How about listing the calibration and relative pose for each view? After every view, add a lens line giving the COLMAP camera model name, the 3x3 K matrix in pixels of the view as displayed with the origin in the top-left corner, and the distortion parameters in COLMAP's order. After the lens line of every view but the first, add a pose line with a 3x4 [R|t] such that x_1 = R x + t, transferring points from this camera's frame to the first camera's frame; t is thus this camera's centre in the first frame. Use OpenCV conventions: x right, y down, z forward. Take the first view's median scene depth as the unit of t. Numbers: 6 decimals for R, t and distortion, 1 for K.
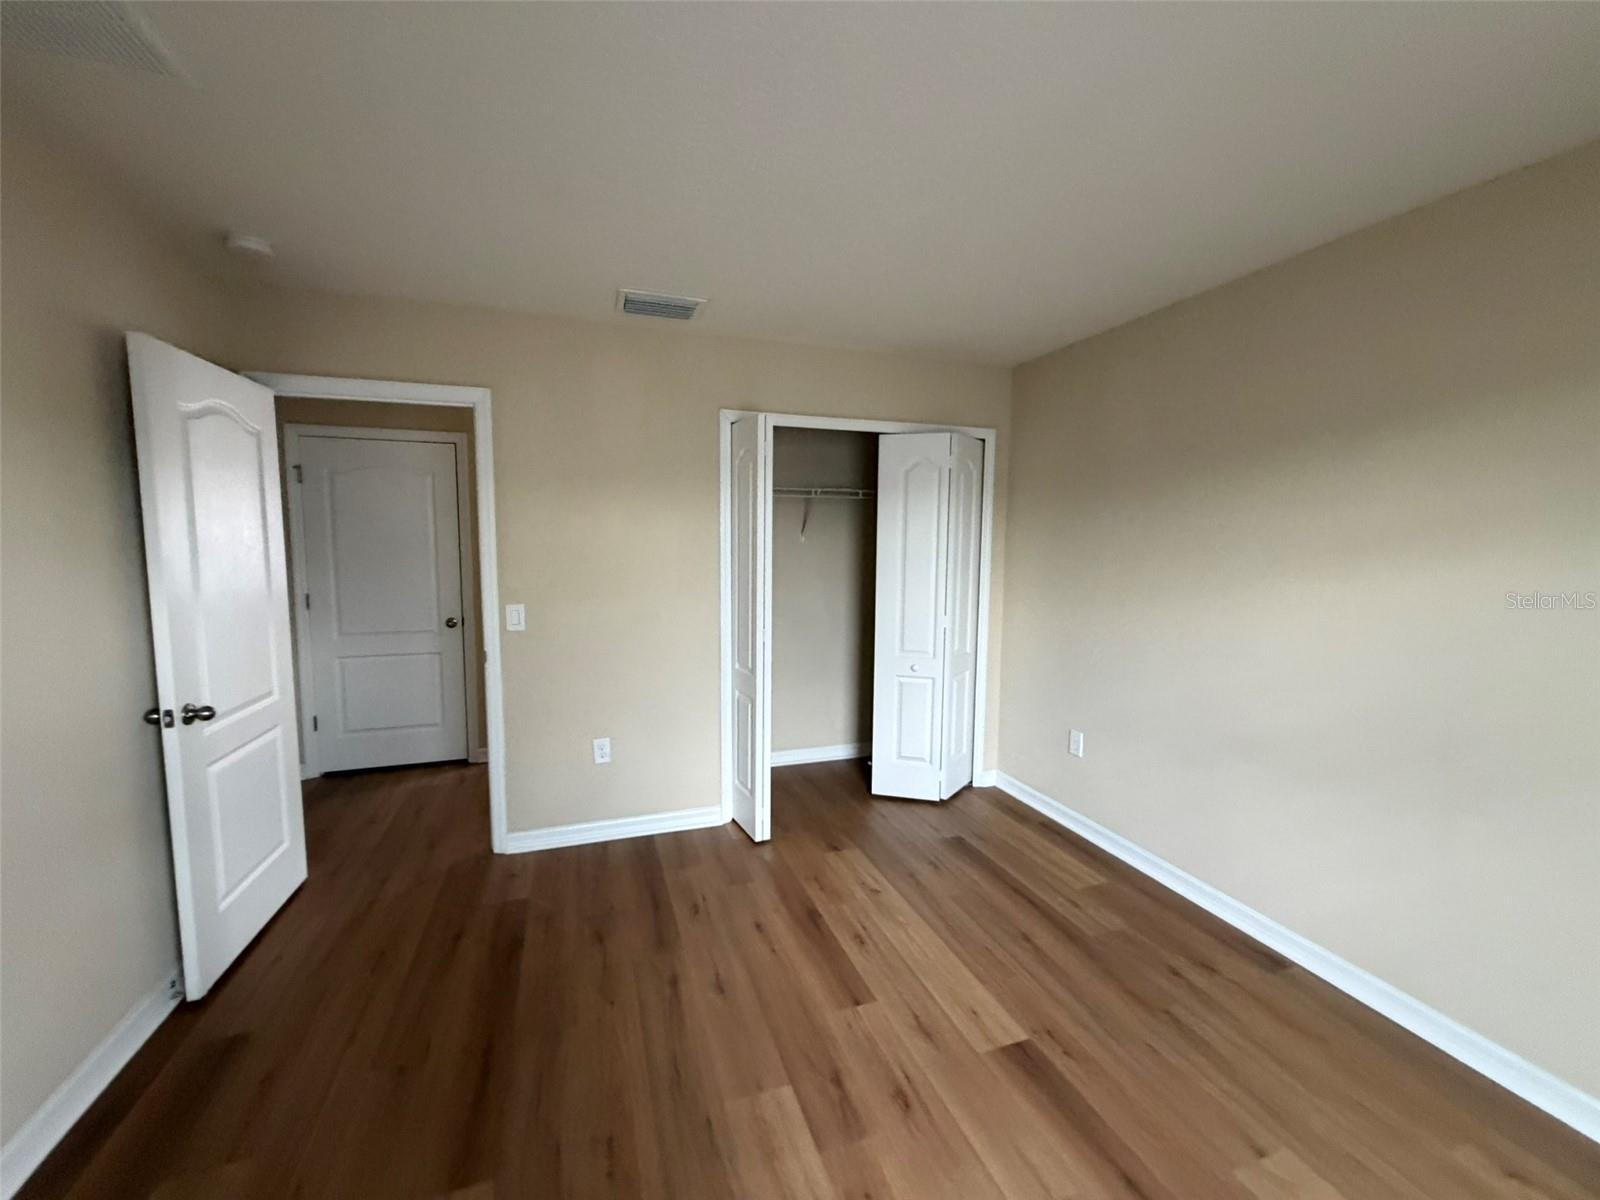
lens RADIAL K [[639.8, 0, 791.6], [0, 639.8, 600.2], [0, 0, 1]] dist [0.001349, 0.000053]
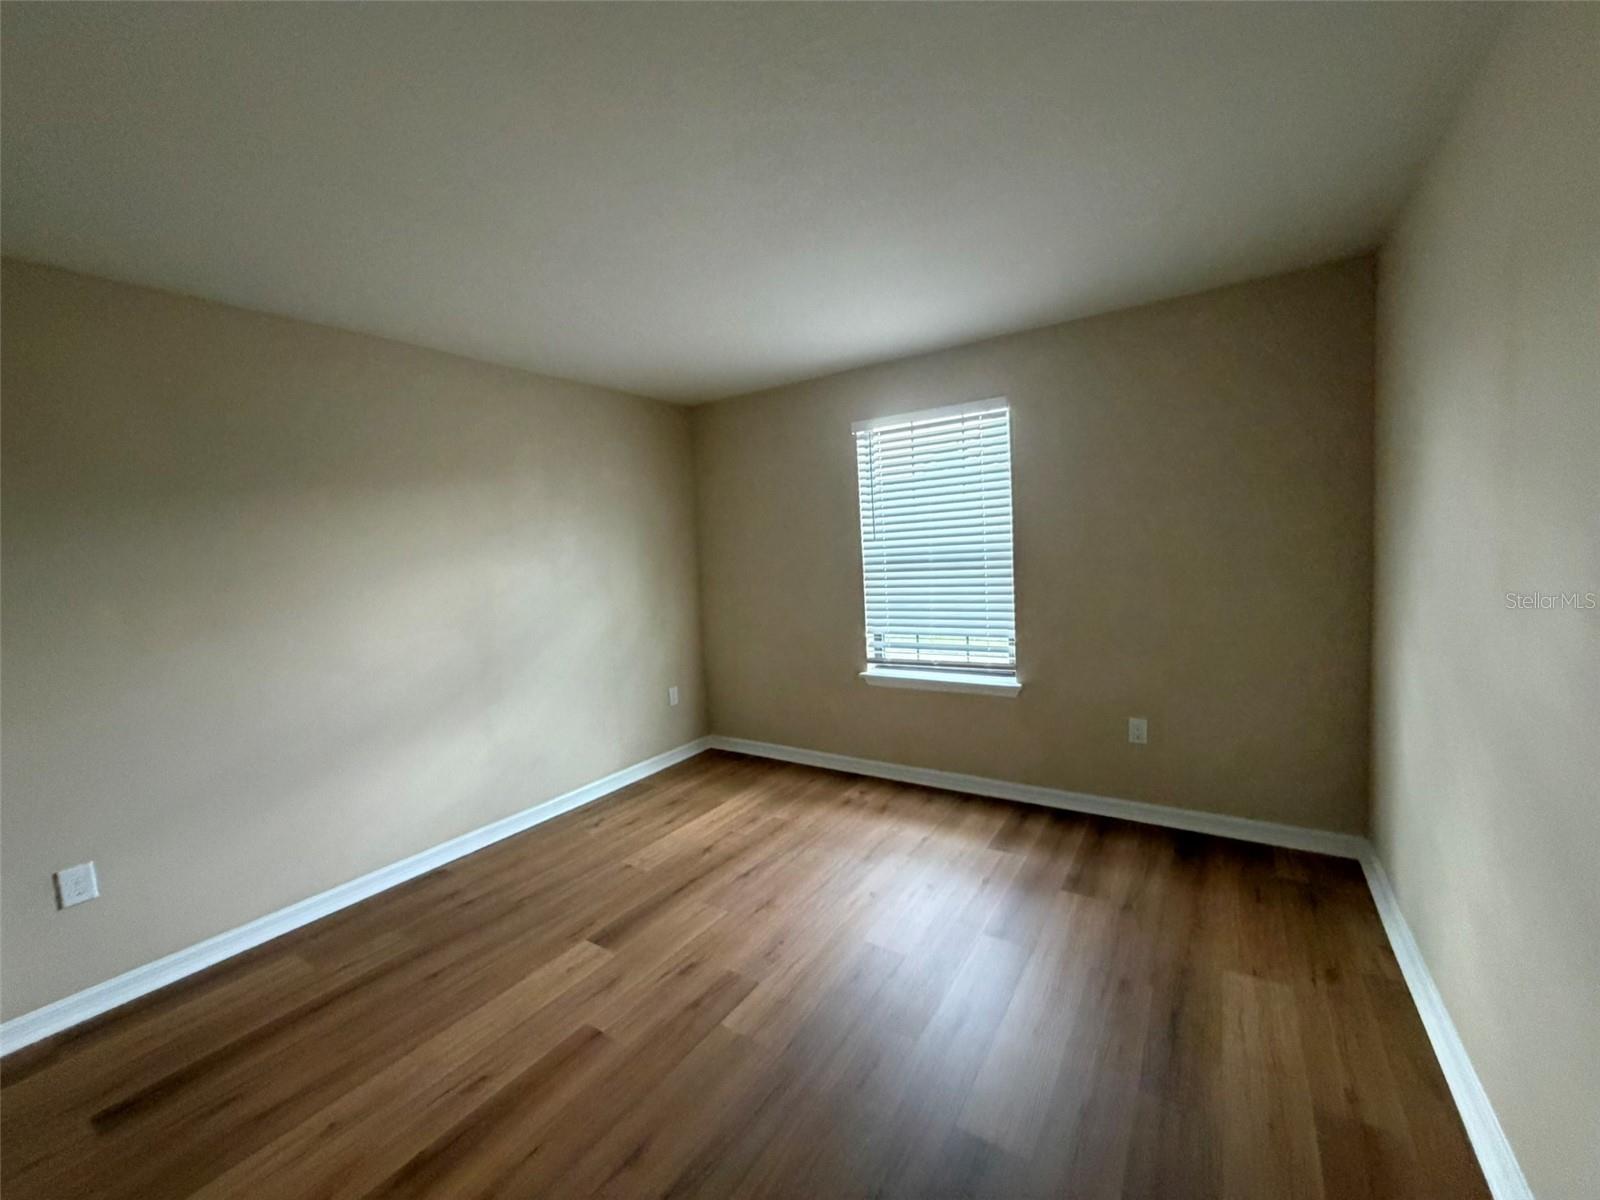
lens RADIAL K [[639.8, 0, 795.2], [0, 639.8, 601.9], [0, 0, 1]] dist [0.001349, 0.000053]
pose [[-0.613397, -0.038798, 0.788821, -0.776004], [0.121363, 0.982299, 0.142688, -0.096294], [-0.780394, 0.183258, -0.597831, 1.181160]]
